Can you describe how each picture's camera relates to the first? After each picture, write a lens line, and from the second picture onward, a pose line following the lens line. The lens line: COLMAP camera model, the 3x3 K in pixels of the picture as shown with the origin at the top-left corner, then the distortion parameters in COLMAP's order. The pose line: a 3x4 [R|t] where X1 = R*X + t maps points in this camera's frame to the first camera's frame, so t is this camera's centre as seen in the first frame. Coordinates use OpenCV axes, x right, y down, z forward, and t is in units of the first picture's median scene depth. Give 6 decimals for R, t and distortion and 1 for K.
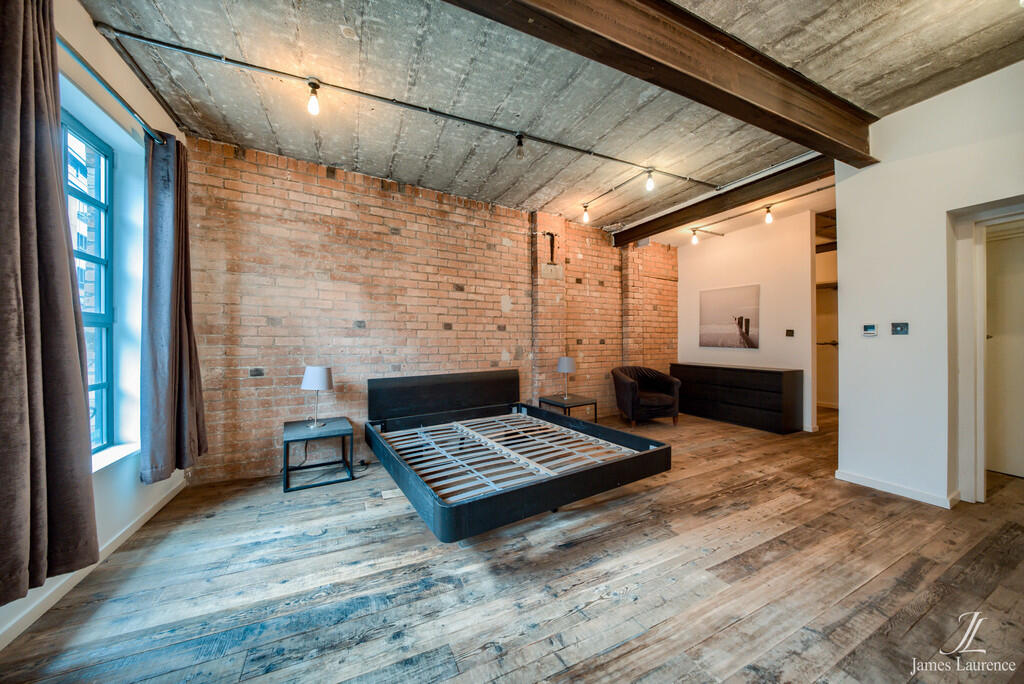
lens RADIAL K [[335.4, 0, 506.2], [0, 335.4, 337.0], [0, 0, 1]] dist [0.006372, -0.007687]
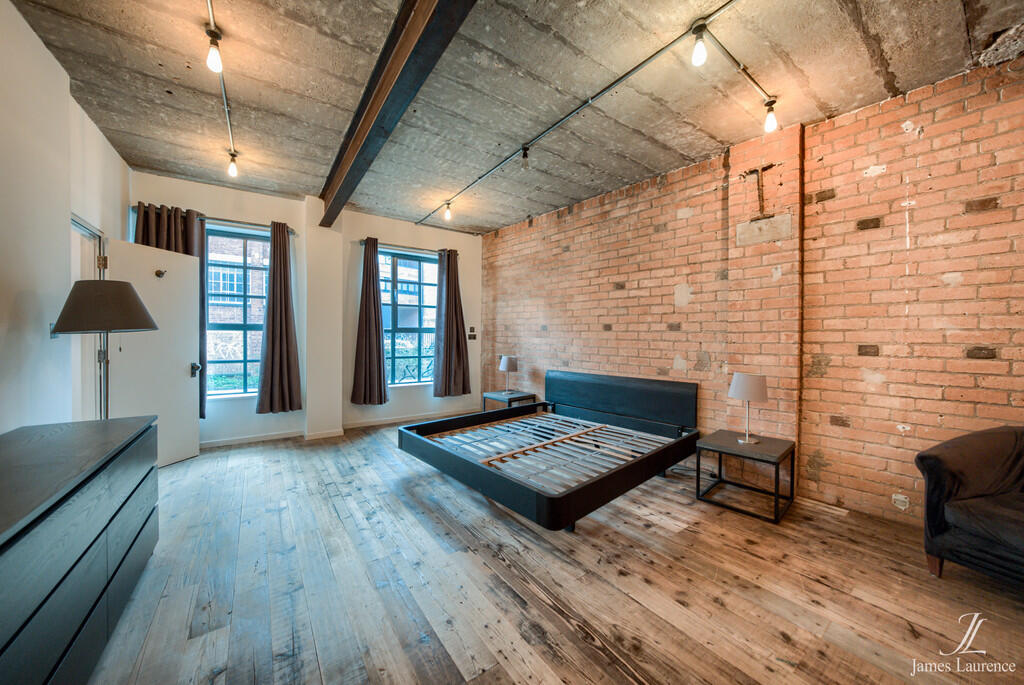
lens RADIAL K [[349.5, 0, 512.0], [0, 349.5, 342.5], [0, 0, 1]] dist [-0.018984, 0.002268]
pose [[0.200842, 0.020756, -0.979404, 0.781392], [-0.002473, 0.999783, 0.020680, -0.007615], [0.979621, -0.001731, 0.200850, 0.520241]]
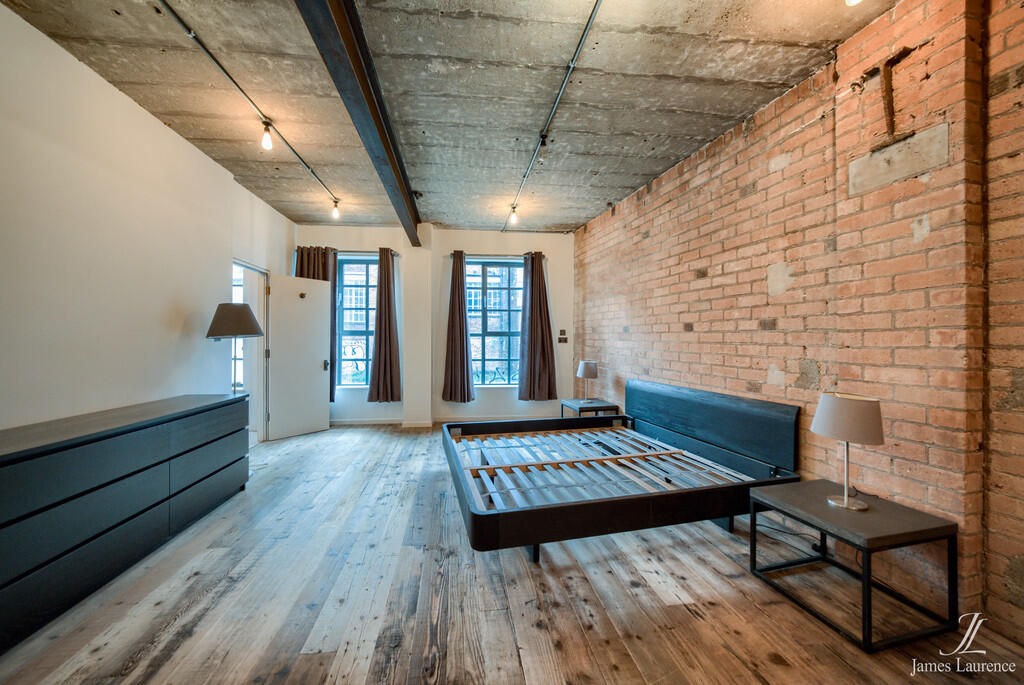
lens RADIAL K [[357.9, 0, 505.8], [0, 357.9, 340.8], [0, 0, 1]] dist [-0.028792, 0.007205]
pose [[-0.294019, 0.005041, -0.955786, 0.744195], [0.003247, 0.999986, 0.004275, -0.004810], [0.955794, -0.001846, -0.294031, 0.841740]]
